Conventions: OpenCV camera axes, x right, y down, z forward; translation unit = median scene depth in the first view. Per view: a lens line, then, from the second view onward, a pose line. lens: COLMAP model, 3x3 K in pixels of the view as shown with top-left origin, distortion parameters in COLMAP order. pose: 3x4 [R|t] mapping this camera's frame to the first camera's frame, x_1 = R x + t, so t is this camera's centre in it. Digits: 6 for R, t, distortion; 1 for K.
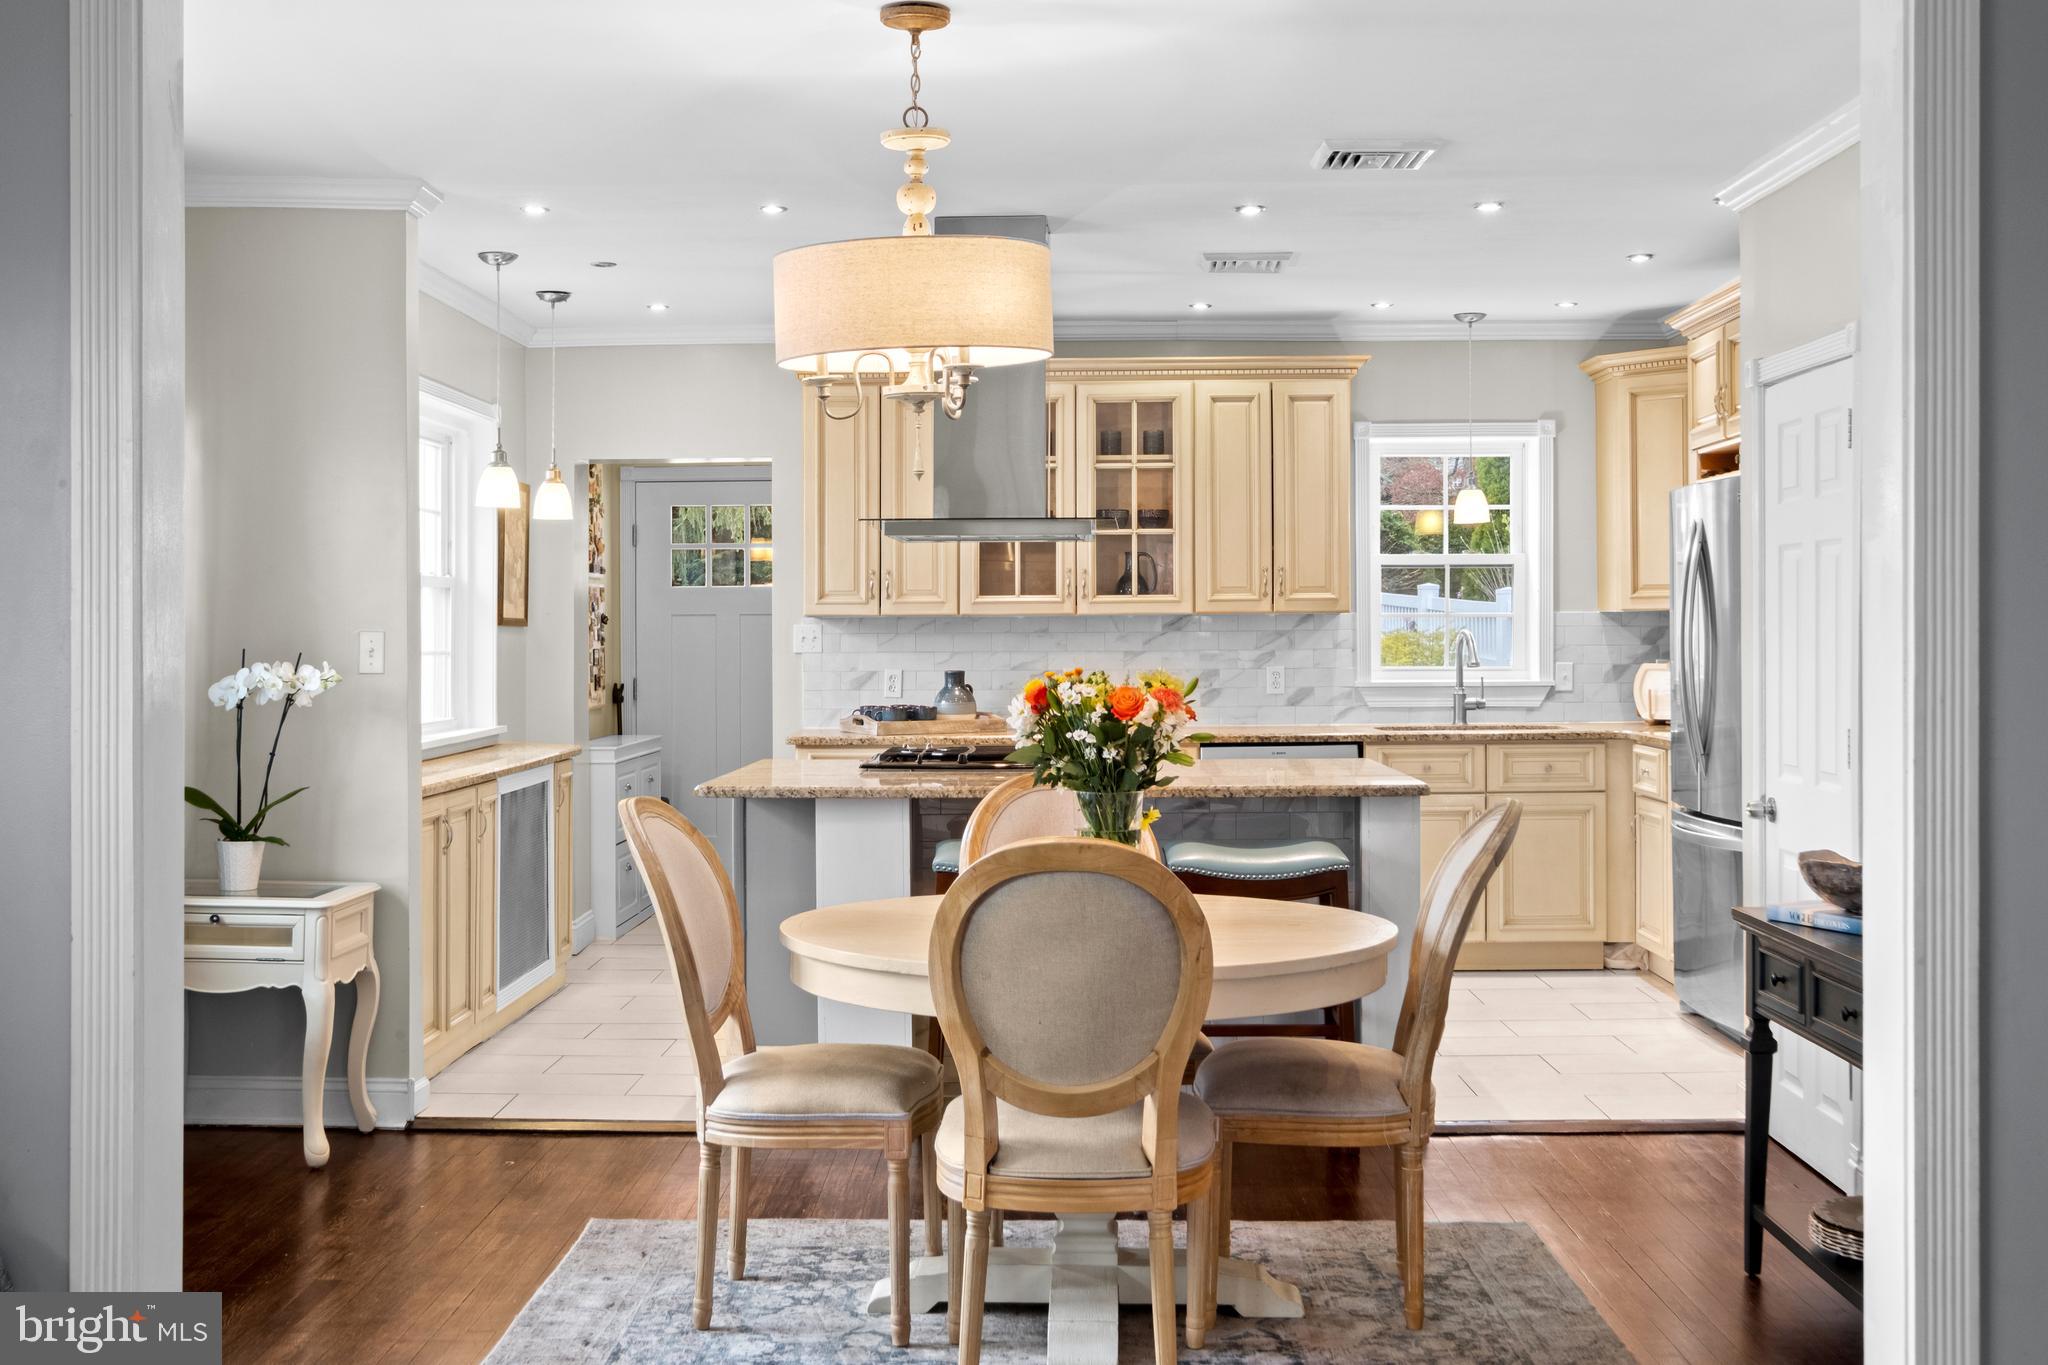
lens RADIAL K [[2296.9, 0, 1040.9], [0, 2296.9, 666.0], [0, 0, 1]] dist [0.043530, 0.000000]
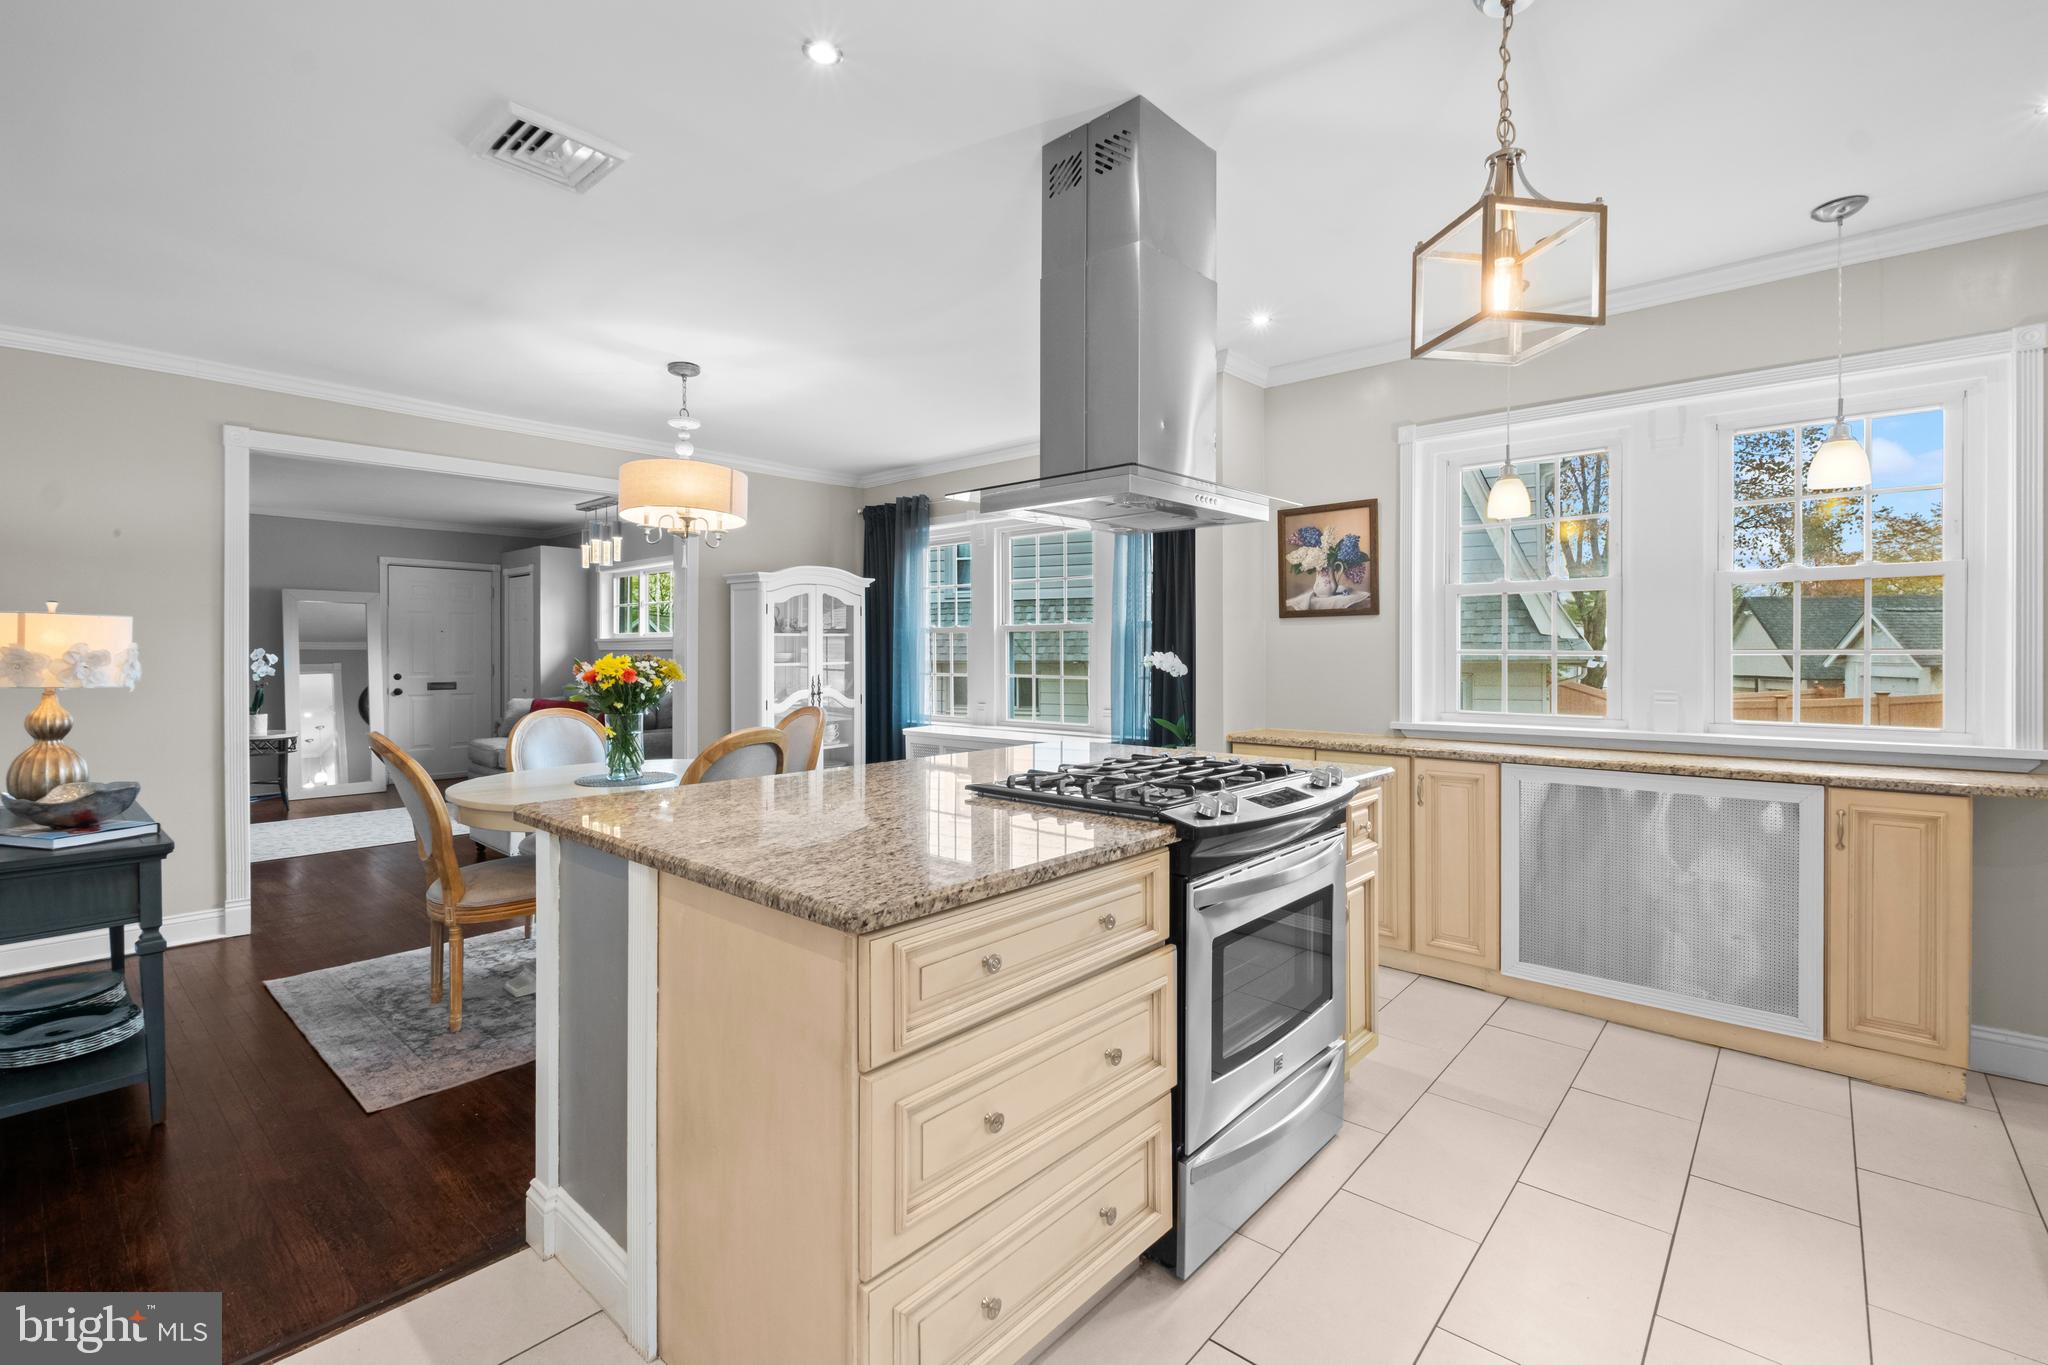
lens RADIAL K [[899.8, 0, 1028.2], [0, 899.8, 659.1], [0, 0, 1]] dist [0.006030, -0.004419]
pose [[-0.658251, 0.009411, -0.752740, 0.198403], [-0.008884, 0.999755, 0.020268, -0.006636], [0.752746, 0.020029, -0.658006, 0.917664]]
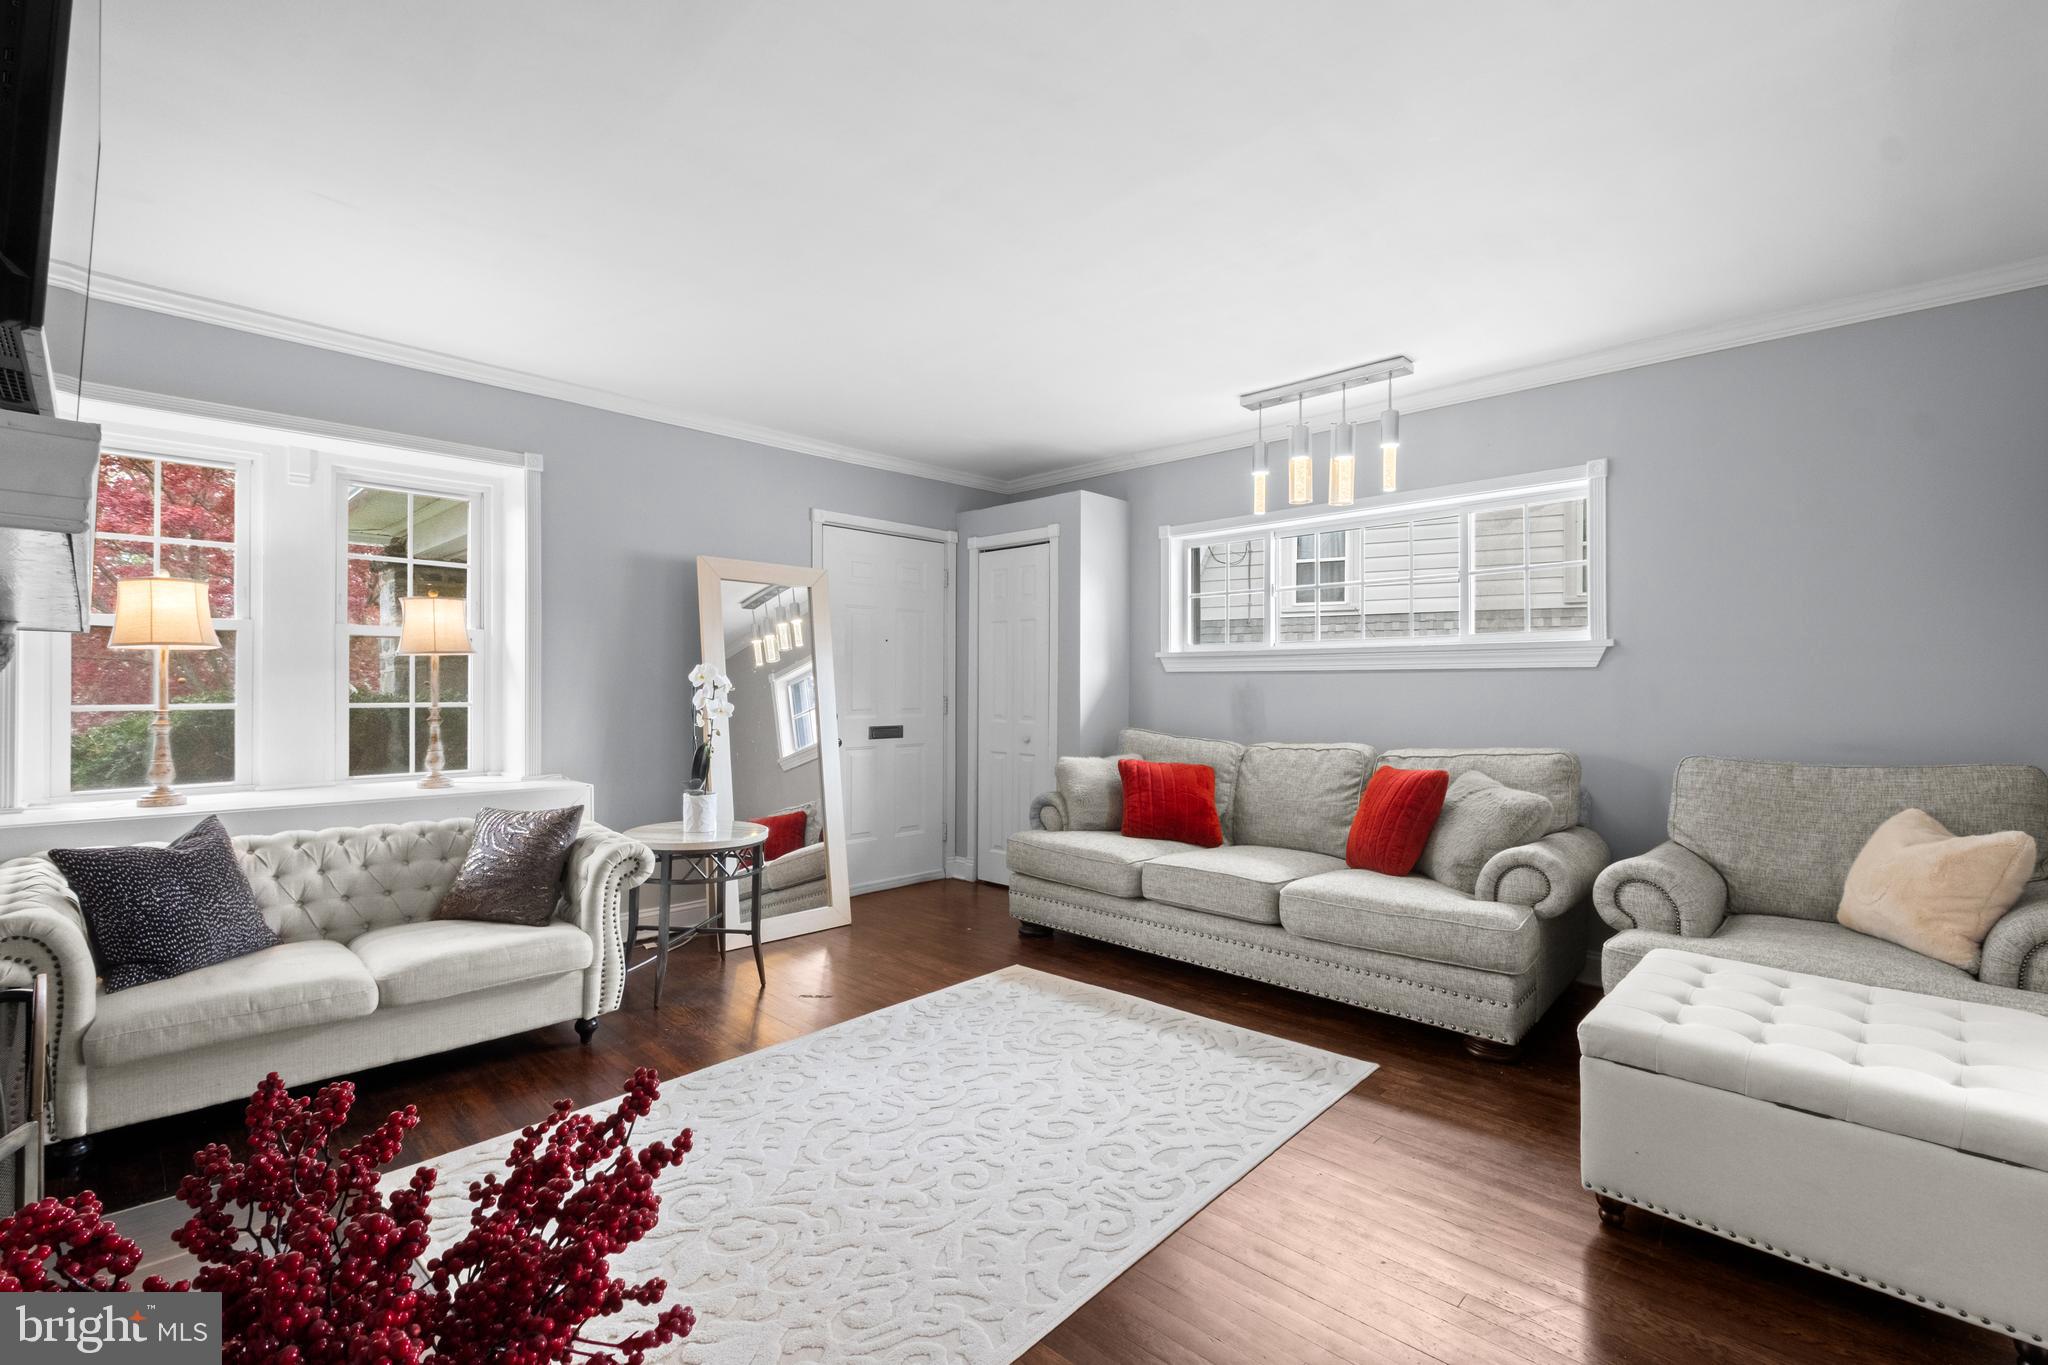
lens RADIAL K [[899.8, 0, 1046.7], [0, 899.8, 695.1], [0, 0, 1]] dist [0.006030, -0.004419]
pose [[-0.682767, 0.009570, -0.730573, 0.235018], [-0.009946, 0.999700, 0.022391, 0.010325], [0.730568, 0.022554, -0.682467, 0.253328]]
